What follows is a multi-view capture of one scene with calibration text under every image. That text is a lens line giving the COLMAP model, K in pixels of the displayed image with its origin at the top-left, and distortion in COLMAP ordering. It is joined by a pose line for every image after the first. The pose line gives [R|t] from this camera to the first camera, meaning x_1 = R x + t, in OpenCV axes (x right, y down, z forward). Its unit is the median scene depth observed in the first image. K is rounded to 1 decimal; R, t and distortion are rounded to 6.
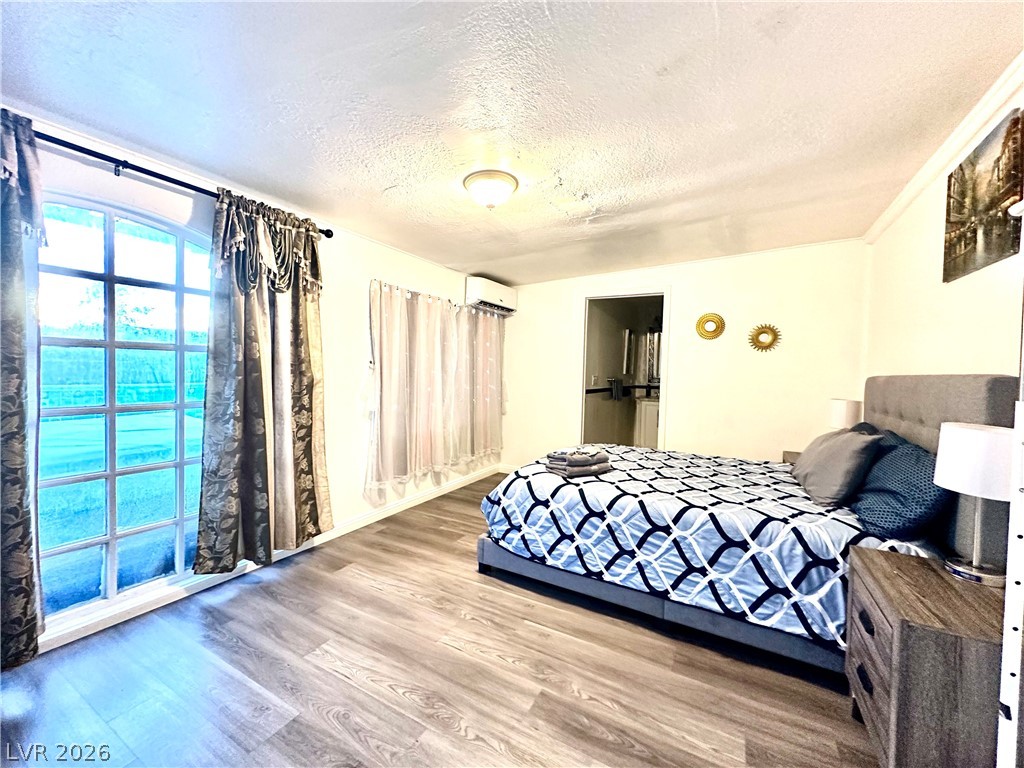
lens RADIAL K [[408.5, 0, 509.3], [0, 408.5, 385.7], [0, 0, 1]] dist [-0.001712, 0.000580]
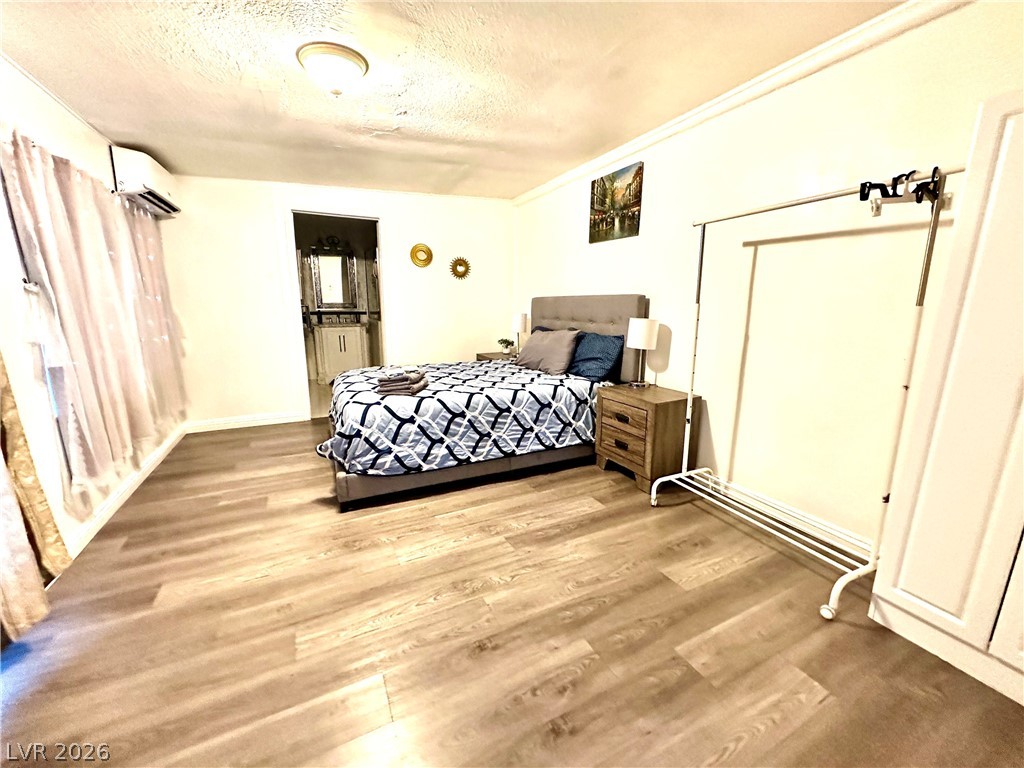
lens RADIAL K [[408.5, 0, 513.4], [0, 408.5, 384.7], [0, 0, 1]] dist [-0.001712, 0.000580]
pose [[0.562431, -0.182139, 0.806534, -0.682567], [0.038877, 0.980183, 0.194244, -0.001918], [-0.825930, -0.077893, 0.558366, 0.205318]]
